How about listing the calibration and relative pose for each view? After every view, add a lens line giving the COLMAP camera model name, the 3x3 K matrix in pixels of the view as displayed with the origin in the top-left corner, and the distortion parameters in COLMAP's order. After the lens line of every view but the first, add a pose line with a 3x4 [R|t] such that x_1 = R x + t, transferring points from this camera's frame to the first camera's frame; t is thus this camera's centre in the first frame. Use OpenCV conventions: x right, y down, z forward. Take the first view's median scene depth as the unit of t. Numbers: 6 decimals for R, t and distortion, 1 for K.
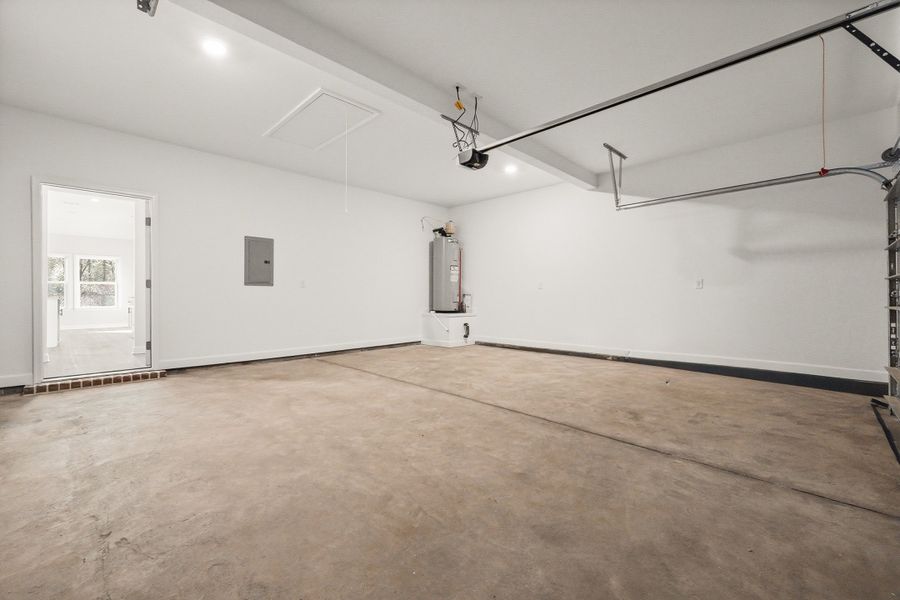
lens RADIAL K [[385.2, 0, 450.4], [0, 385.2, 296.8], [0, 0, 1]] dist [-0.001583, 0.000005]
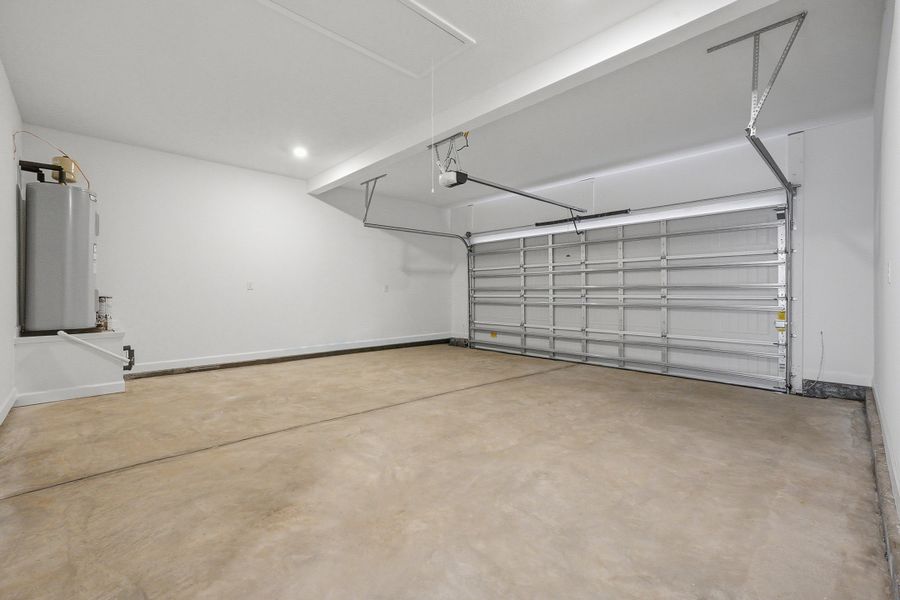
lens RADIAL K [[385.2, 0, 450.4], [0, 385.2, 296.8], [0, 0, 1]] dist [-0.001583, 0.000005]
pose [[0.030816, -0.012787, 0.999443, -1.233598], [0.001920, 0.999917, 0.012734, -0.030680], [-0.999523, 0.001526, 0.030838, 1.112635]]
